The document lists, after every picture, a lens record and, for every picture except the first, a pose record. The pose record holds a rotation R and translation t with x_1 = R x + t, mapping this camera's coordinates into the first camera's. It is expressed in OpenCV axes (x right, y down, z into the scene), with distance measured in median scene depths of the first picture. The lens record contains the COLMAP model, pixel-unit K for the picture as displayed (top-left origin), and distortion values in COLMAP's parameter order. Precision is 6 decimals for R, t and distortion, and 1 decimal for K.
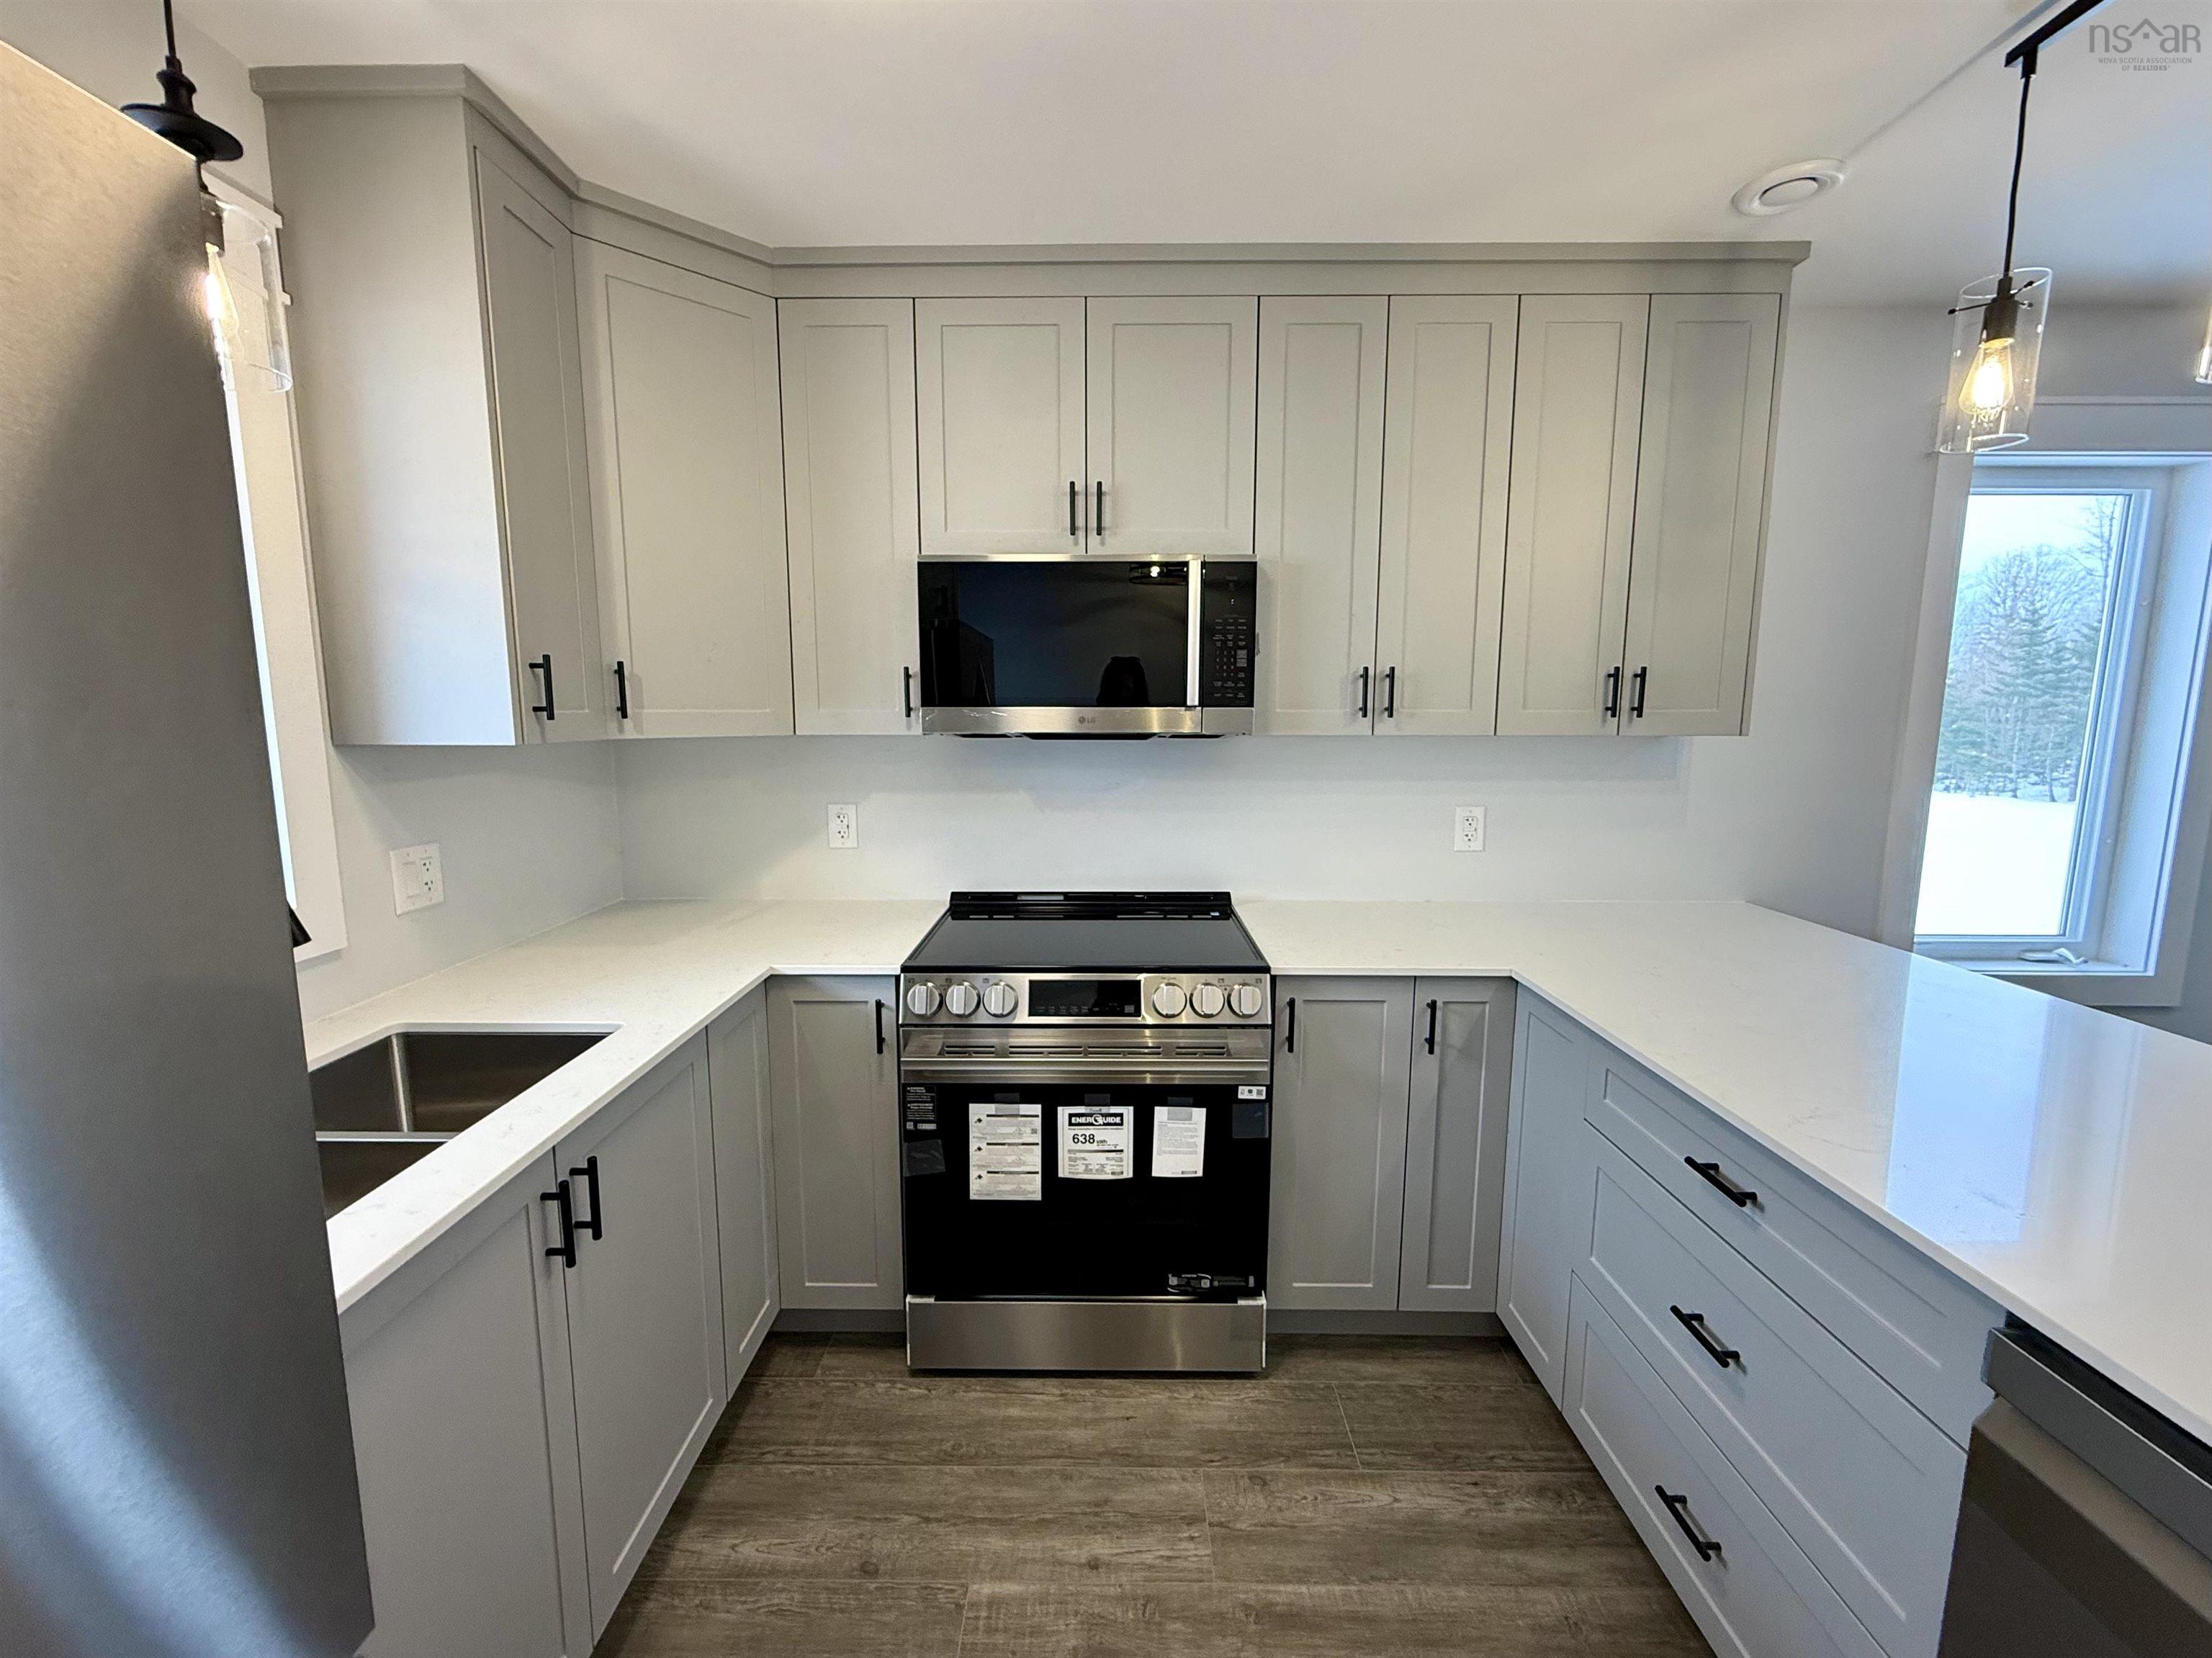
lens RADIAL K [[905.6, 0, 1084.5], [0, 905.6, 828.7], [0, 0, 1]] dist [0.010195, -0.000997]
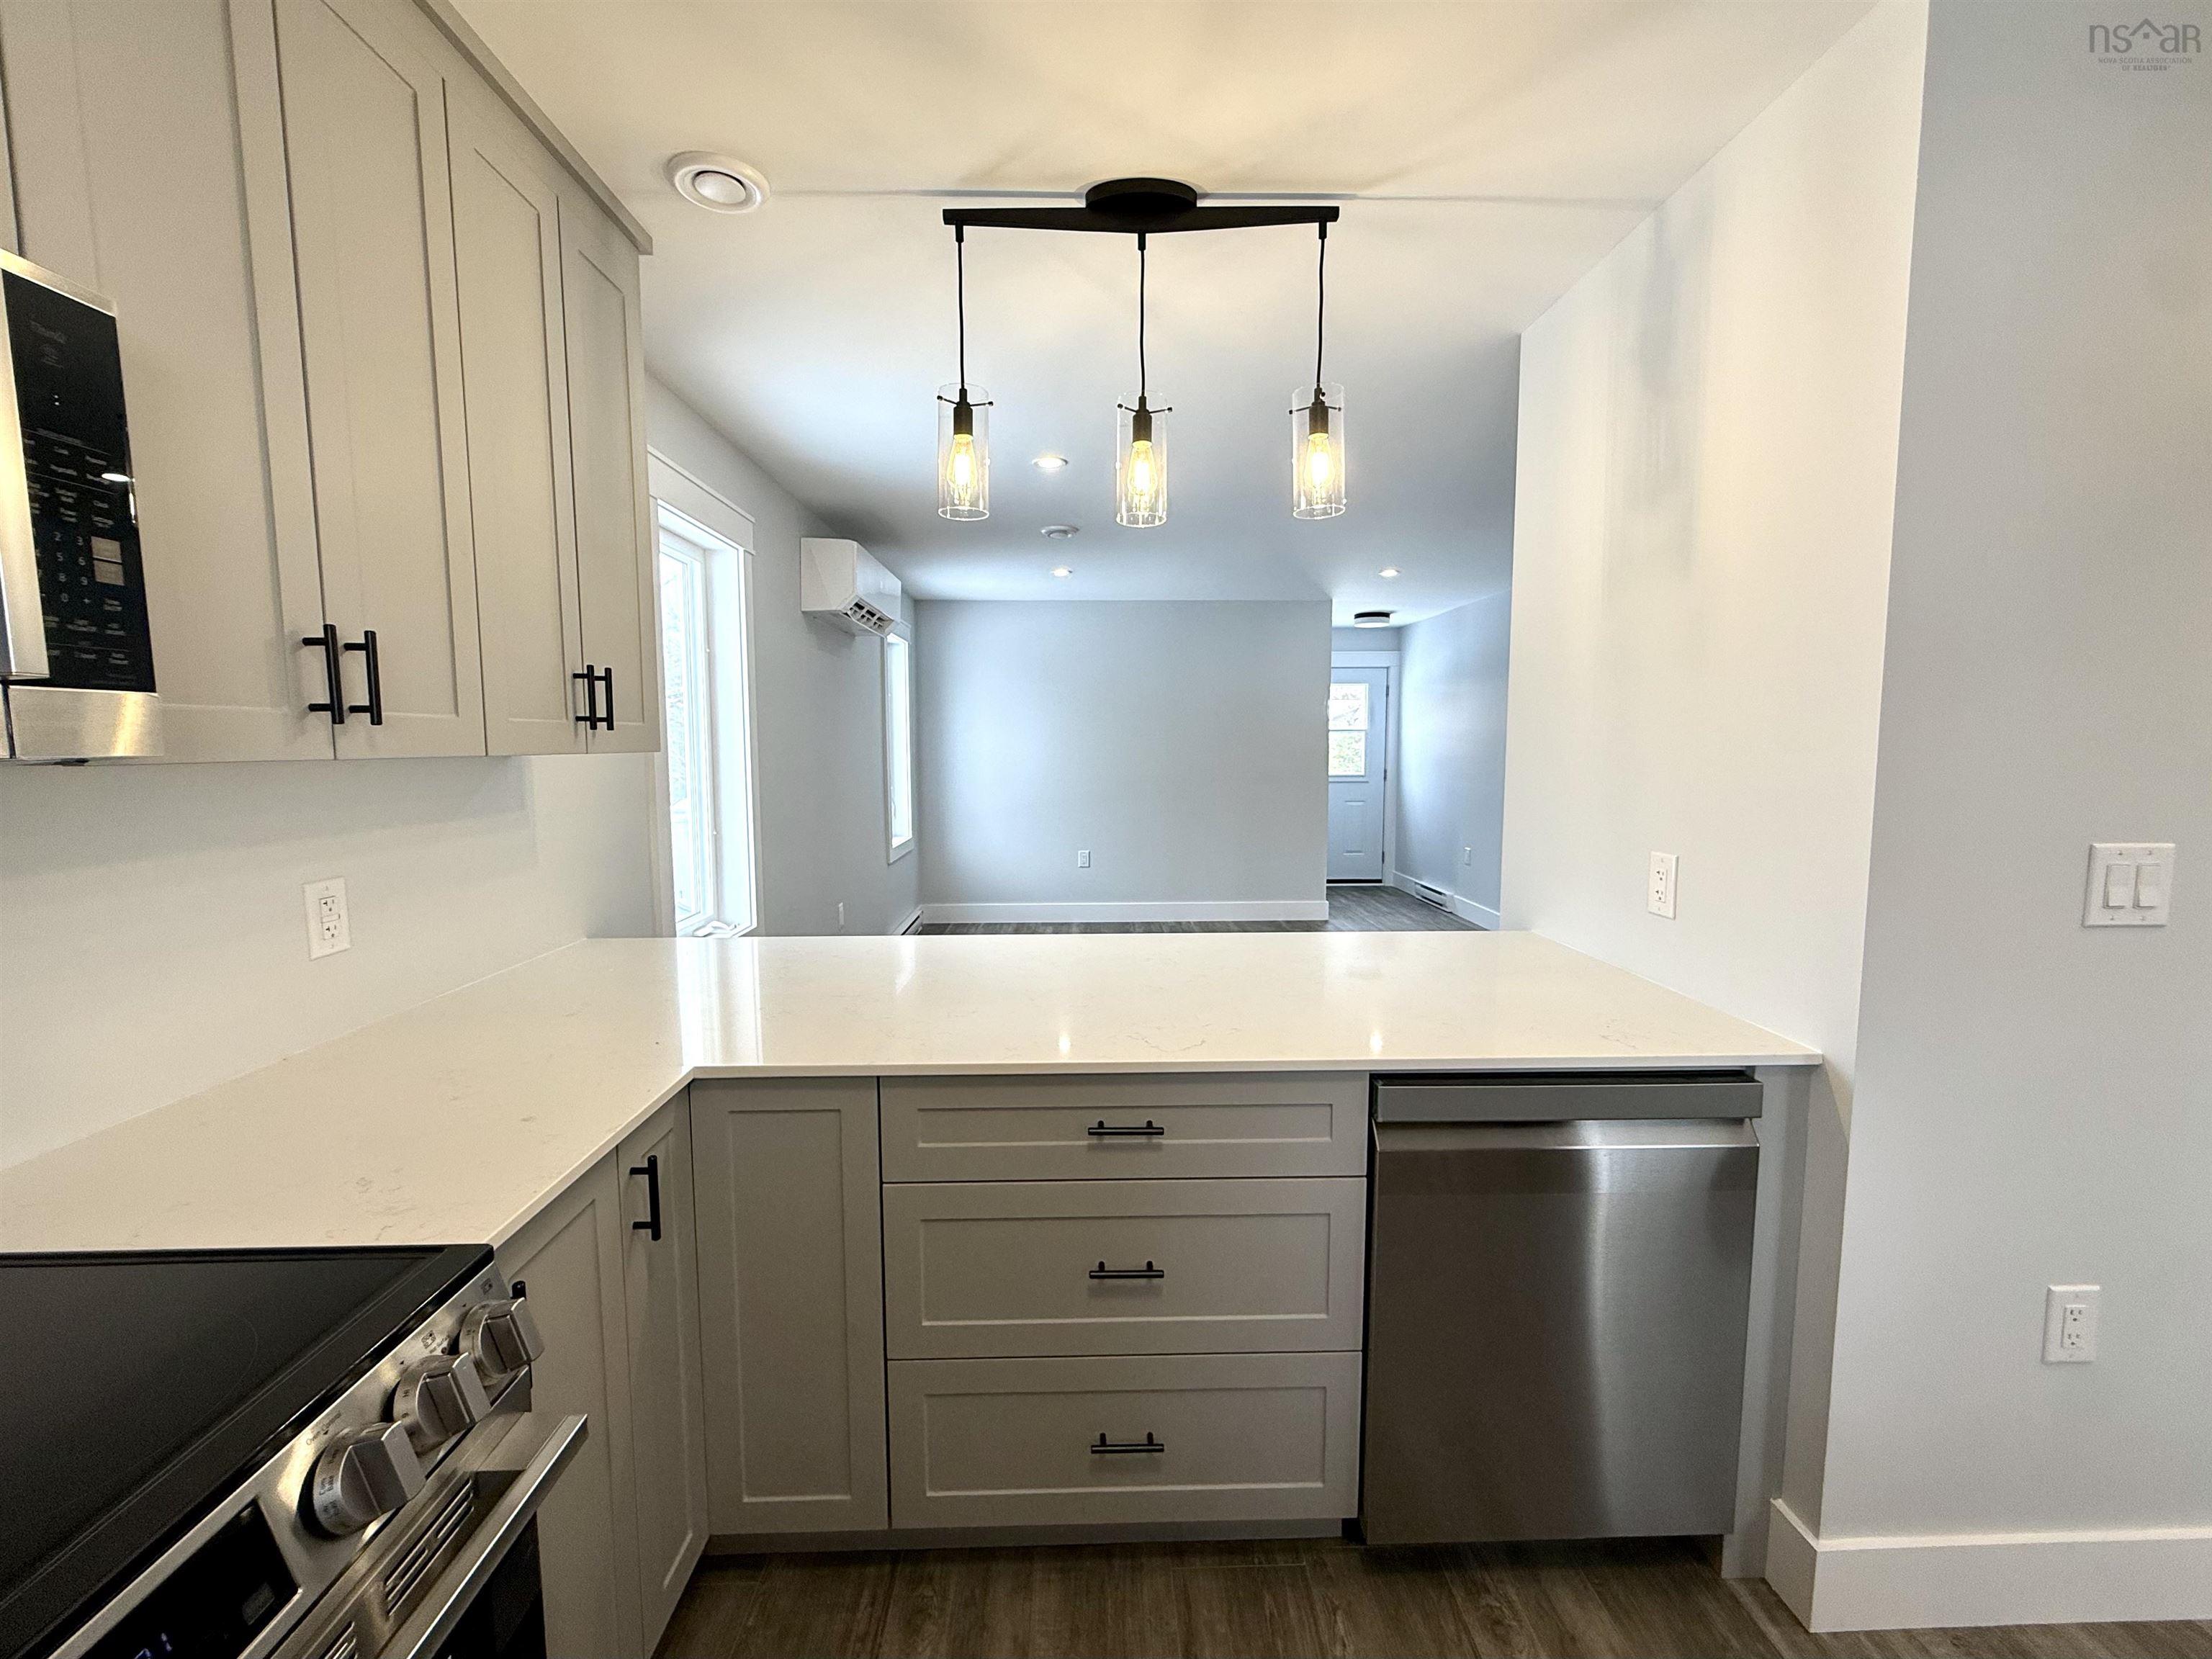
lens RADIAL K [[905.7, 0, 1108.0], [0, 905.7, 826.3], [0, 0, 1]] dist [0.010195, -0.000997]
pose [[-0.037803, -0.094419, 0.994815, -0.246409], [0.135340, 0.985870, 0.098713, -0.062622], [-0.990078, 0.138370, -0.024490, 0.639026]]
